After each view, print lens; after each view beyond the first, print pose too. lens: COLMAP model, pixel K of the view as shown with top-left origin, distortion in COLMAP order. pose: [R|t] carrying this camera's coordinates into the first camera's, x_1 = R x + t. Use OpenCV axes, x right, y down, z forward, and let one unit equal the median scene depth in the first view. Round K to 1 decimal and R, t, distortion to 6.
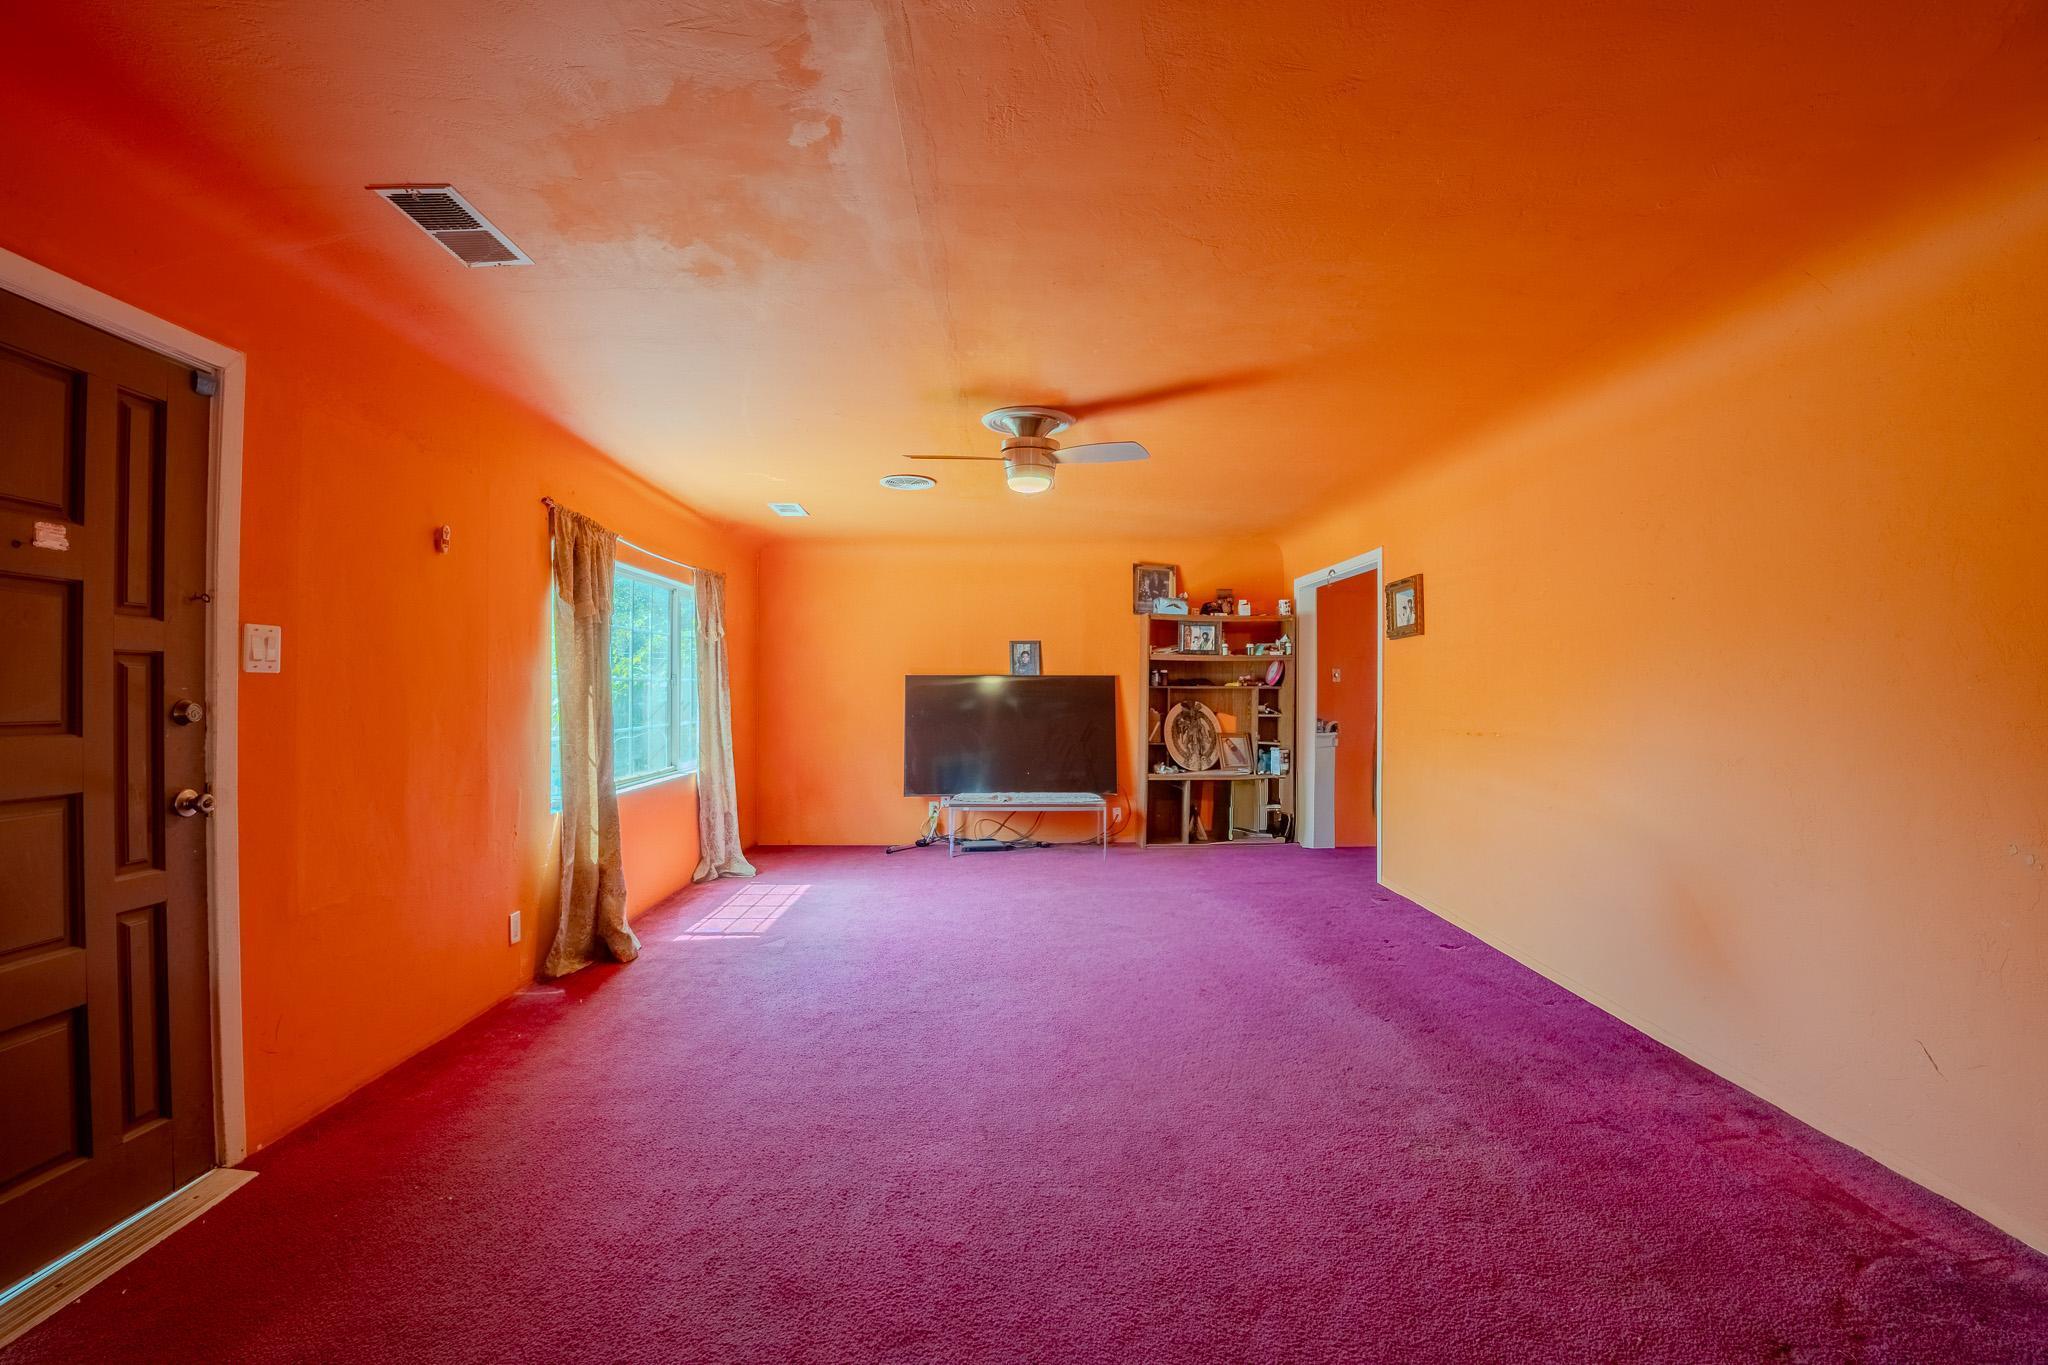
lens RADIAL K [[902.0, 0, 1027.6], [0, 902.0, 681.6], [0, 0, 1]] dist [-0.074230, 0.015685]
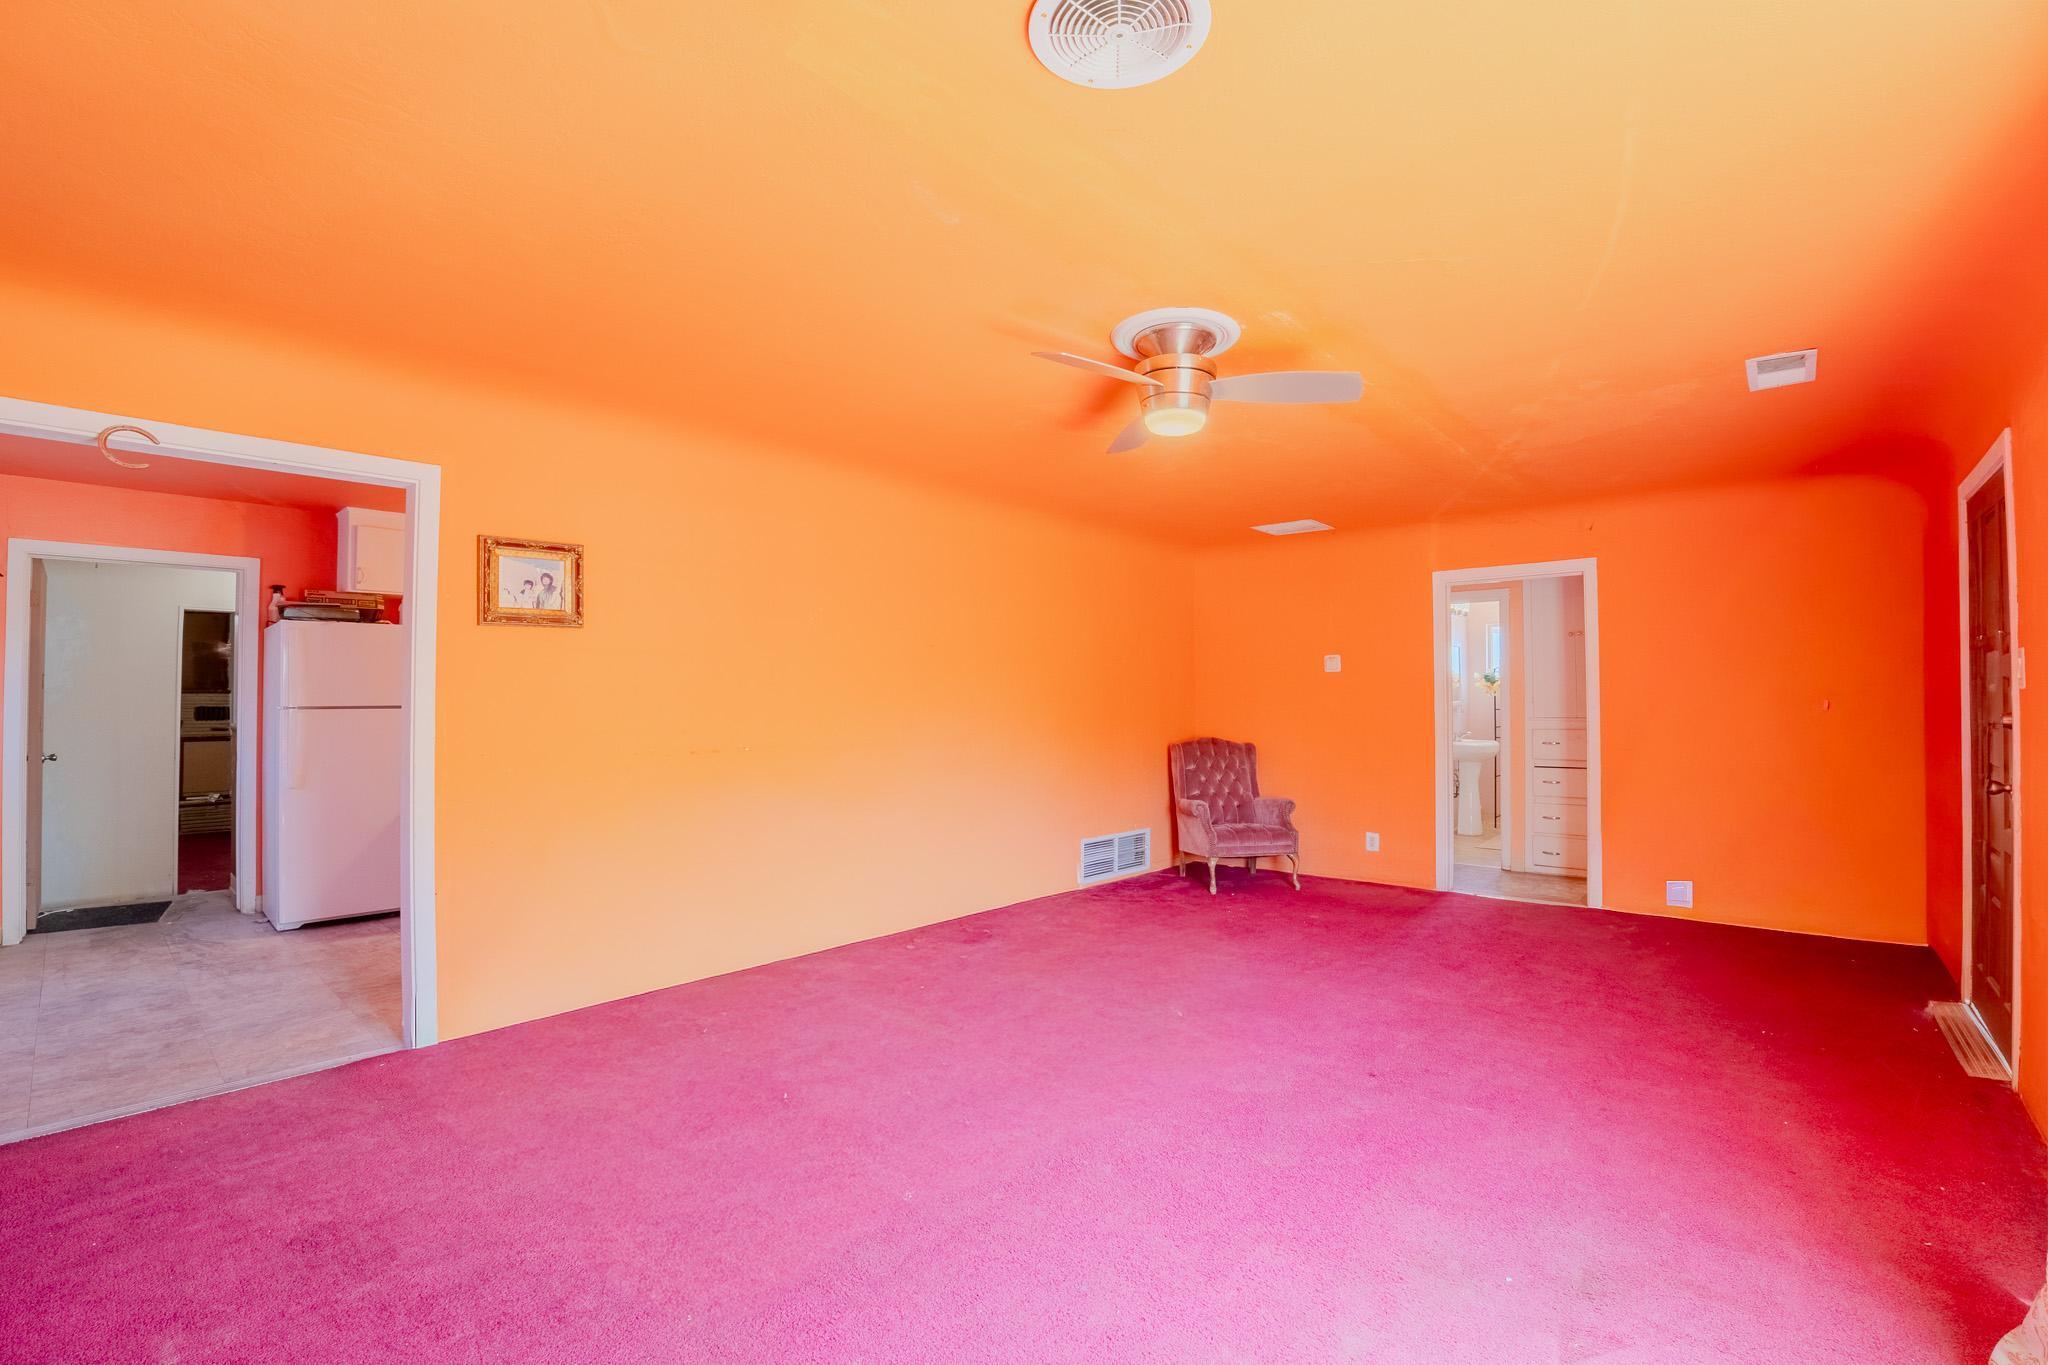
lens RADIAL K [[902.0, 0, 1027.6], [0, 902.0, 681.6], [0, 0, 1]] dist [-0.074230, 0.015685]
pose [[-0.729686, 0.012746, 0.683663, -0.511775], [-0.004992, 0.999700, -0.023967, 0.010653], [-0.683764, -0.020901, -0.729404, 2.023015]]
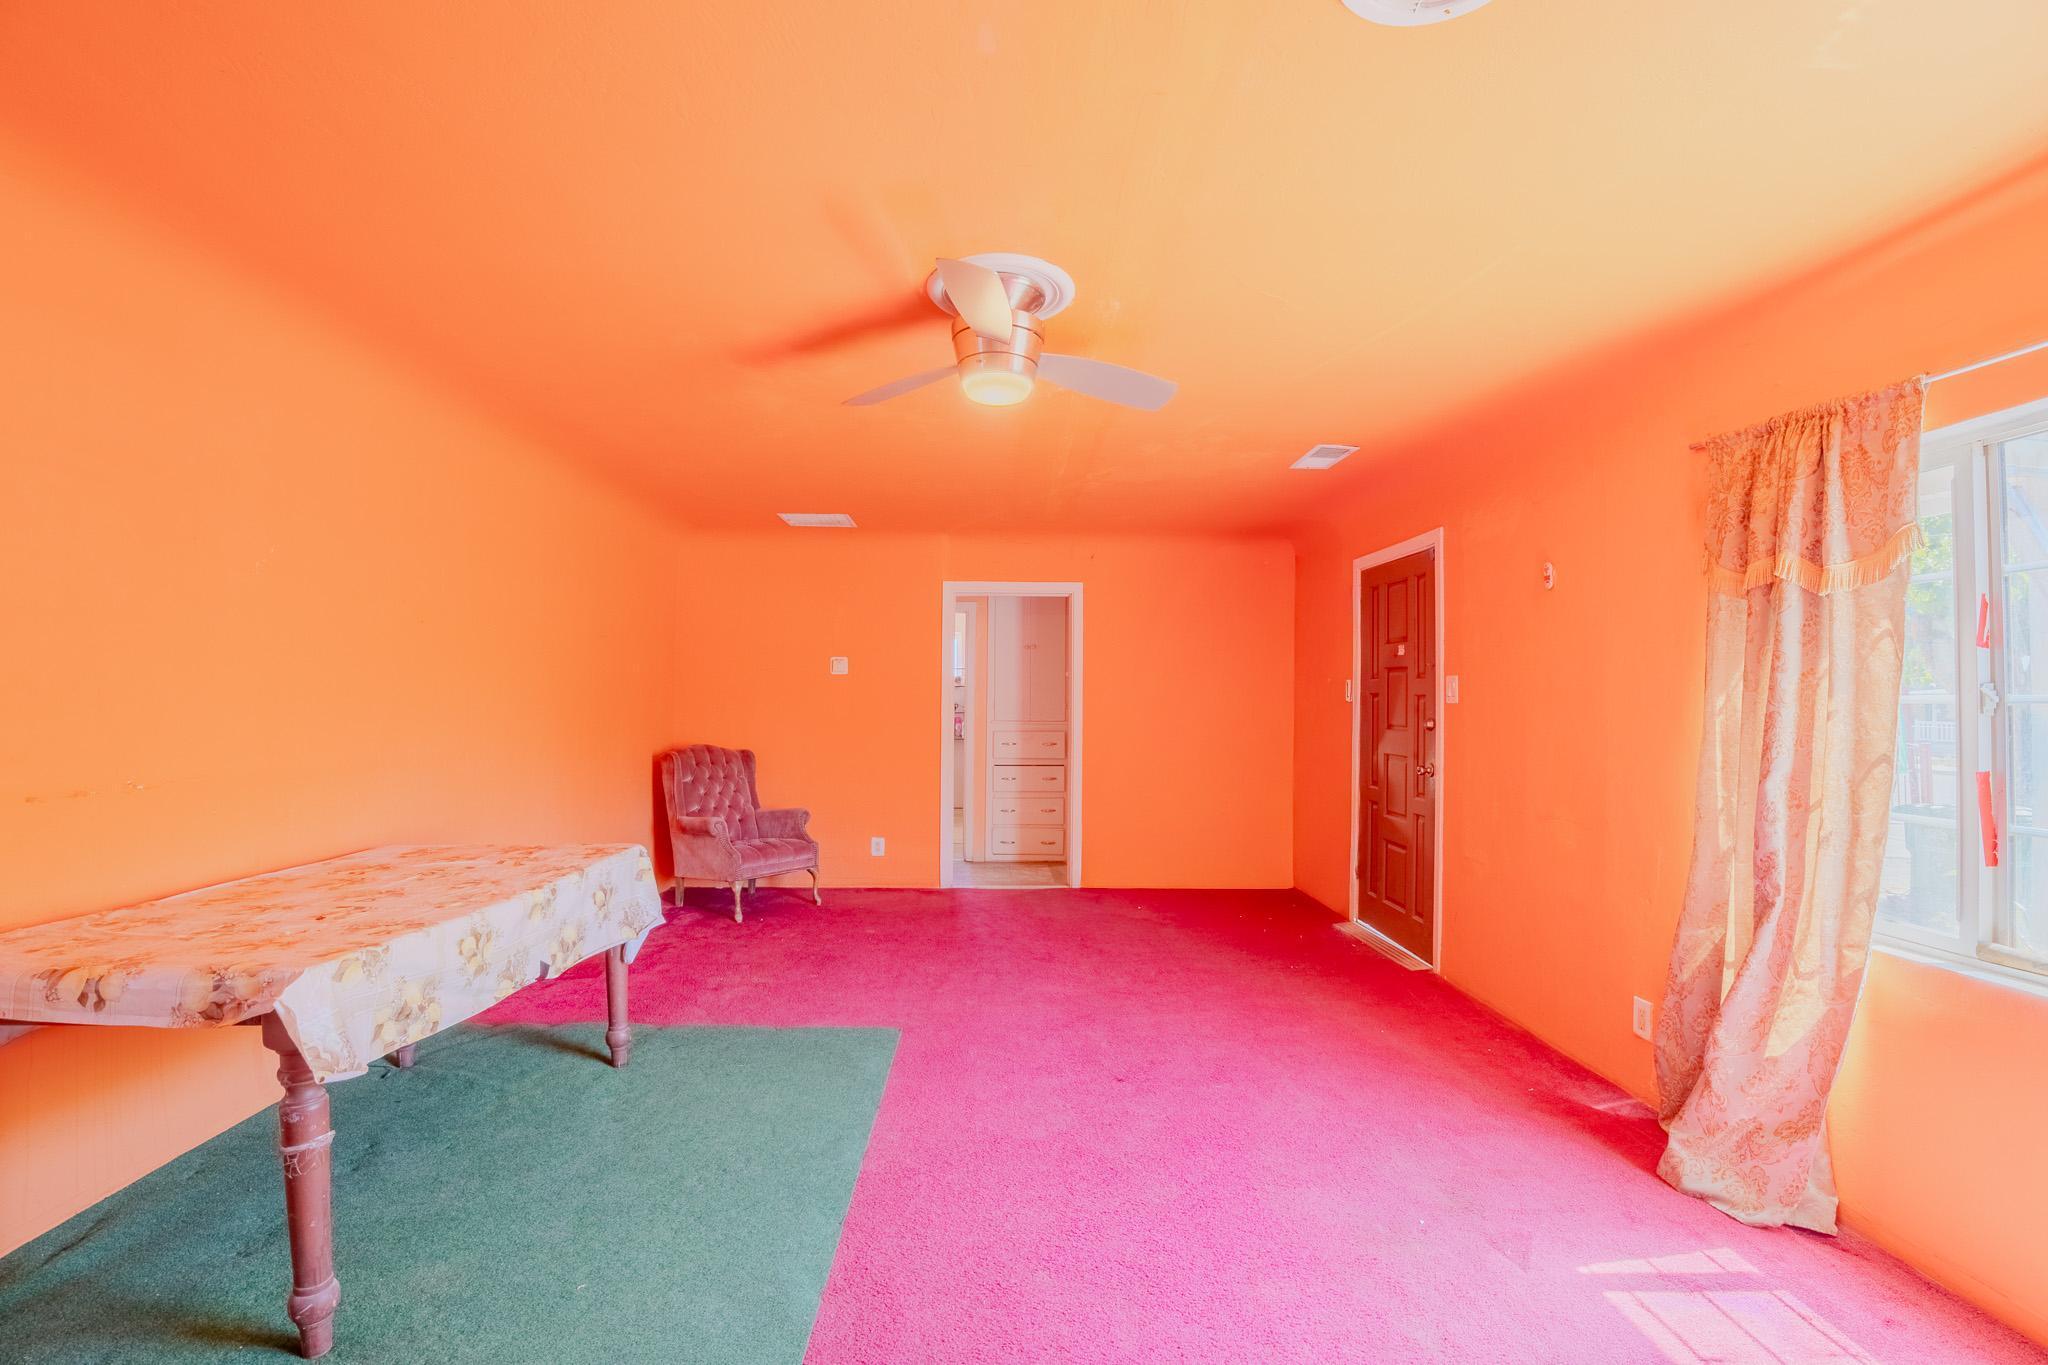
lens RADIAL K [[902.0, 0, 1027.6], [0, 902.0, 681.6], [0, 0, 1]] dist [-0.074230, 0.015685]
pose [[-0.999848, -0.012144, -0.012473, -0.020041], [-0.011751, 0.999448, -0.031084, 0.009047], [0.012844, -0.030933, -0.999439, 2.044064]]
